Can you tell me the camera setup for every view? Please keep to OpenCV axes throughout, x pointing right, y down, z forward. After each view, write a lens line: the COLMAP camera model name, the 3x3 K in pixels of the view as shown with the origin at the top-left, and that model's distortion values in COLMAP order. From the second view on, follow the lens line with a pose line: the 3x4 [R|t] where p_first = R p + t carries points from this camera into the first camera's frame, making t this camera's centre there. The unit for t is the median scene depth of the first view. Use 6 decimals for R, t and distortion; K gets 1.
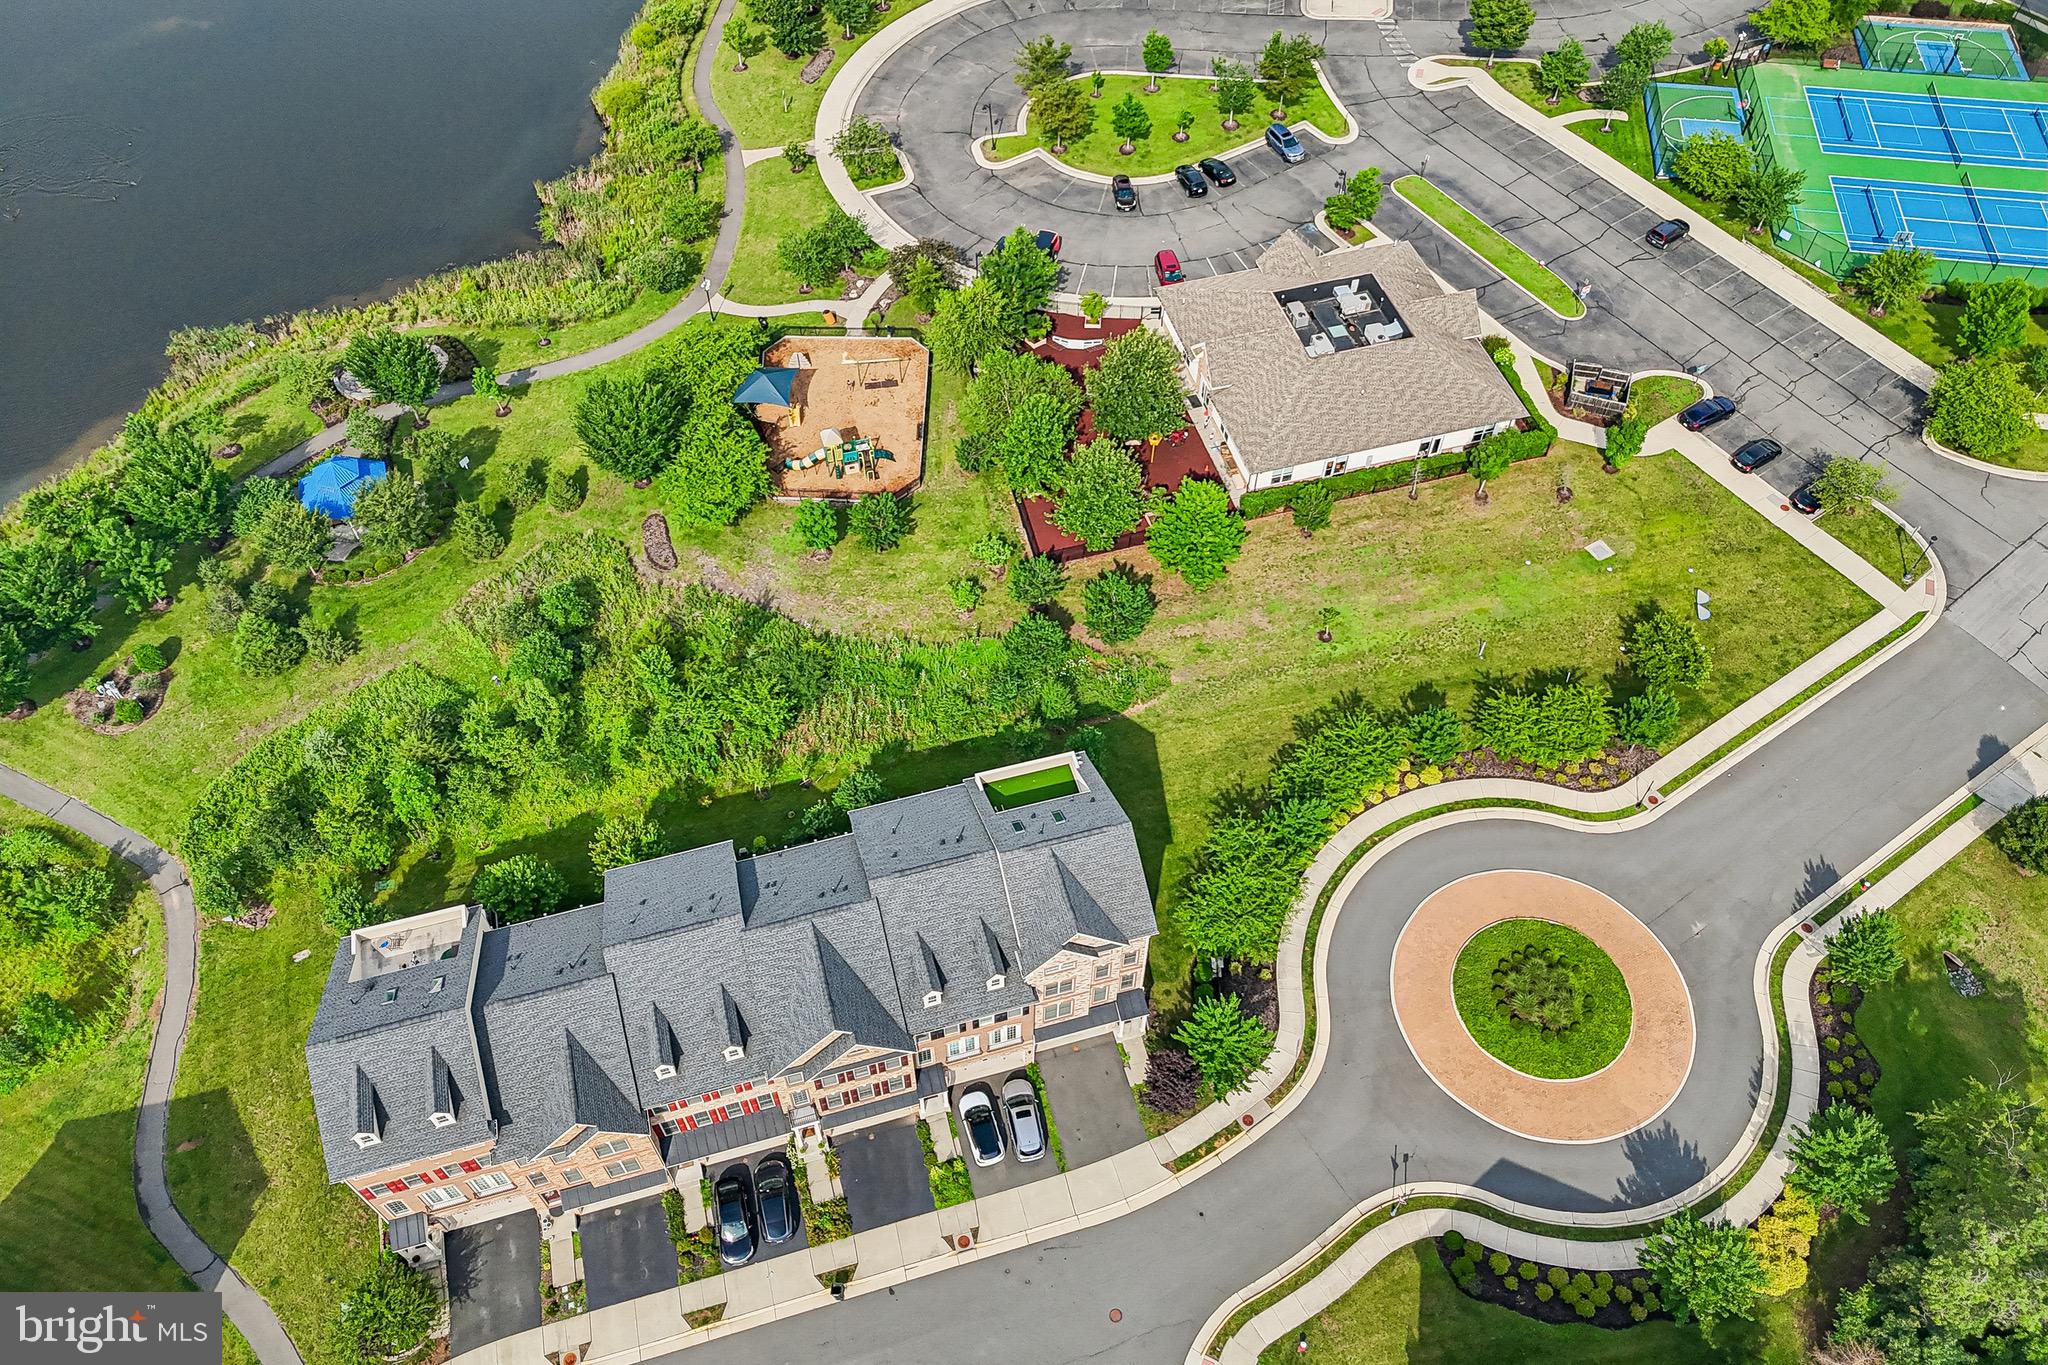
lens RADIAL K [[1506.9, 0, 1019.8], [0, 1506.9, 689.1], [0, 0, 1]] dist [0.064777, -0.066249]
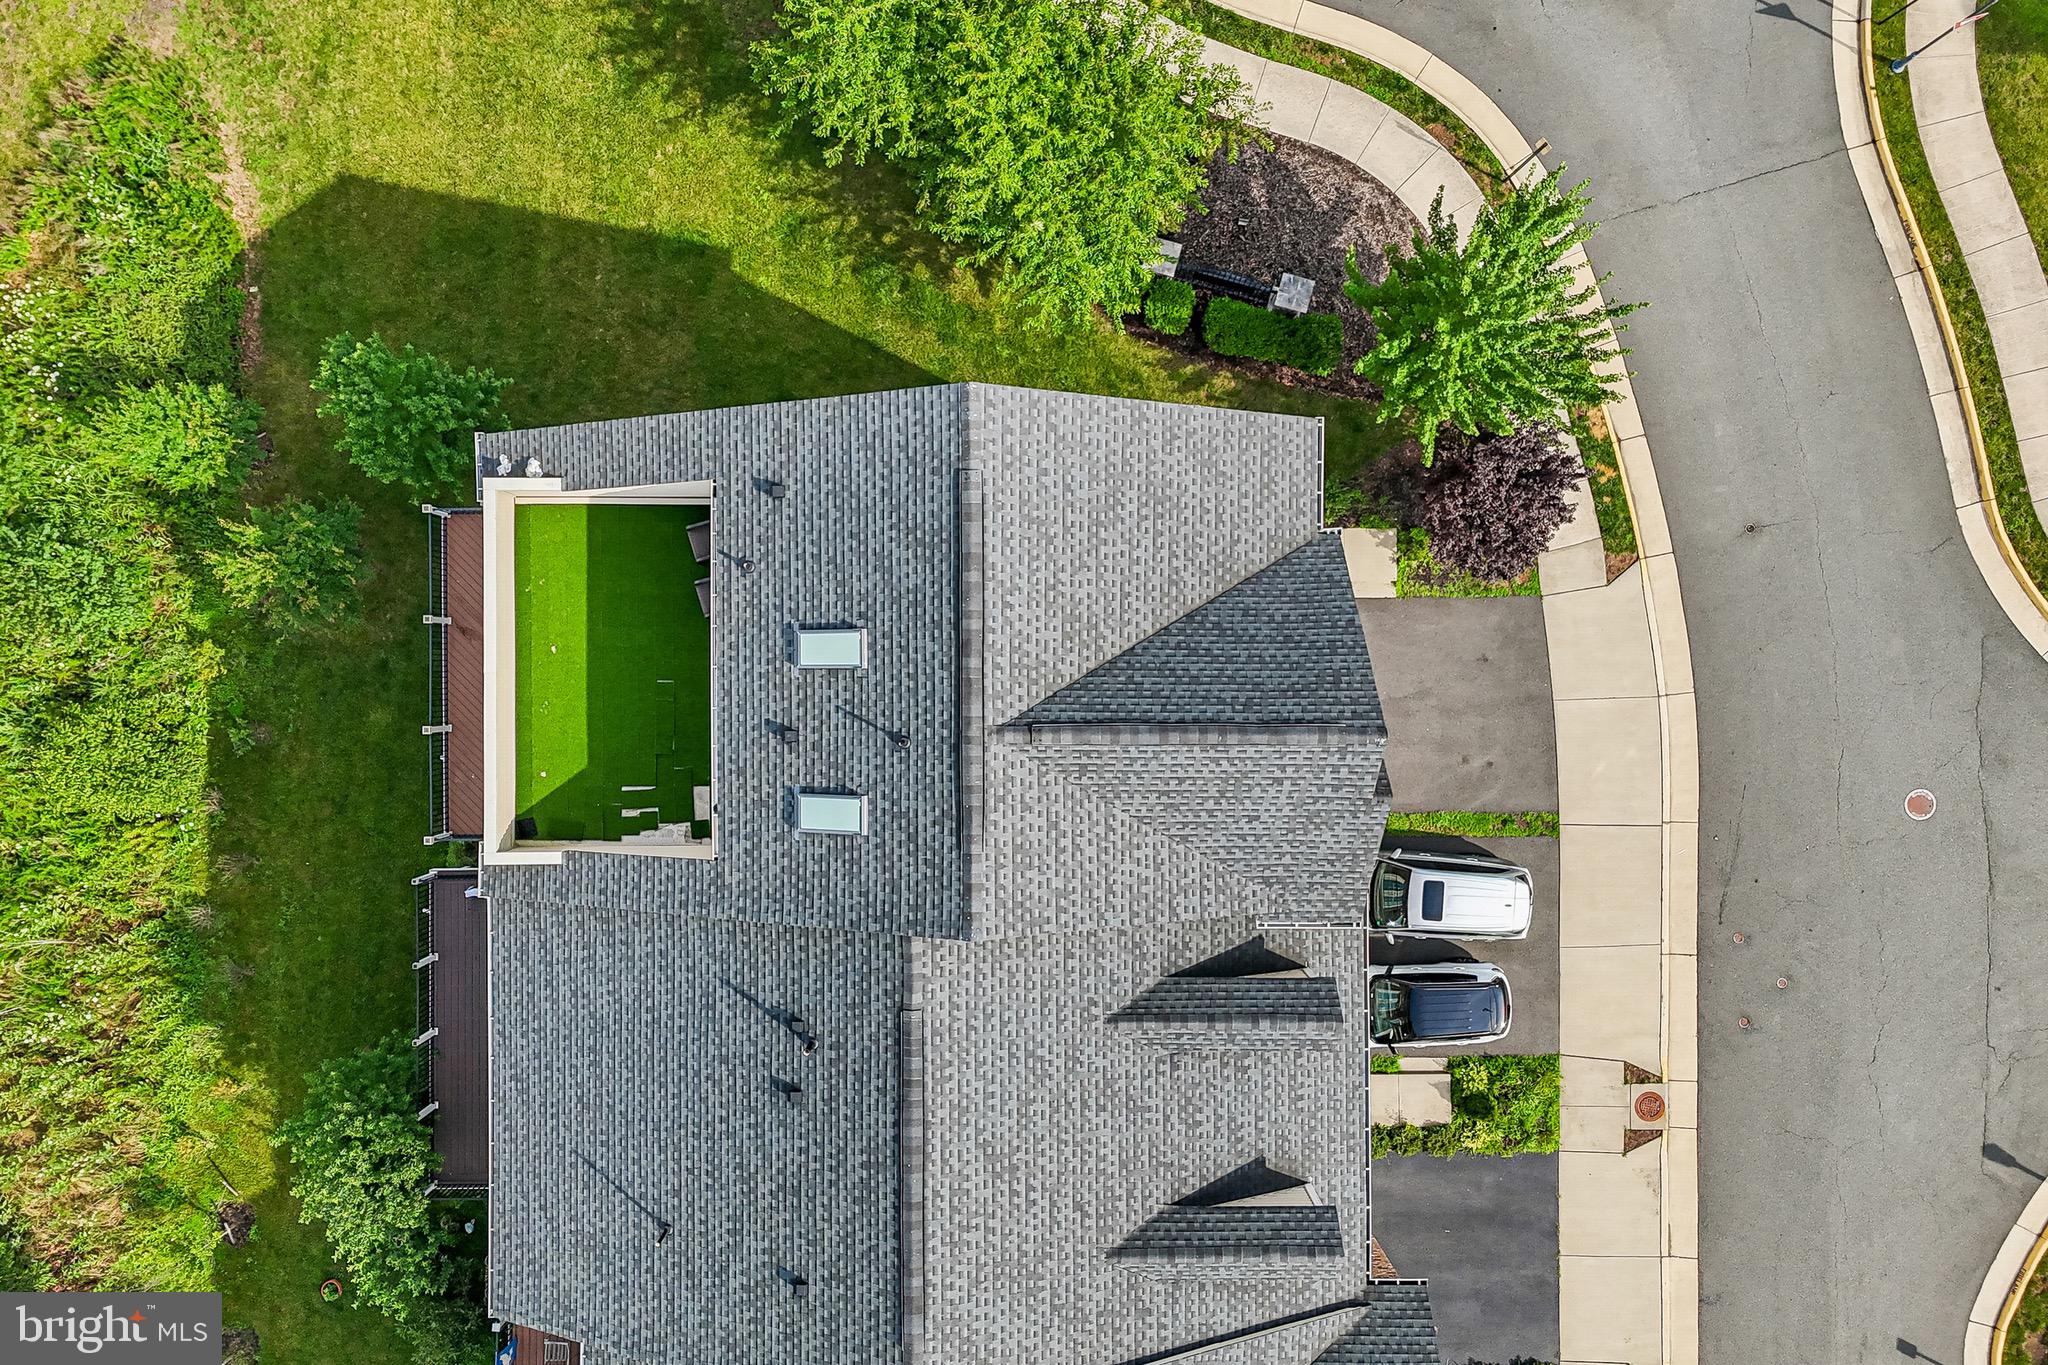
lens RADIAL K [[1506.9, 0, 1019.8], [0, 1506.9, 689.1], [0, 0, 1]] dist [0.064777, -0.066249]
pose [[0.267987, -0.963396, -0.007179, 0.022643], [0.773938, 0.210836, 0.597133, -0.029581], [-0.573762, -0.165580, 0.802110, 0.603551]]
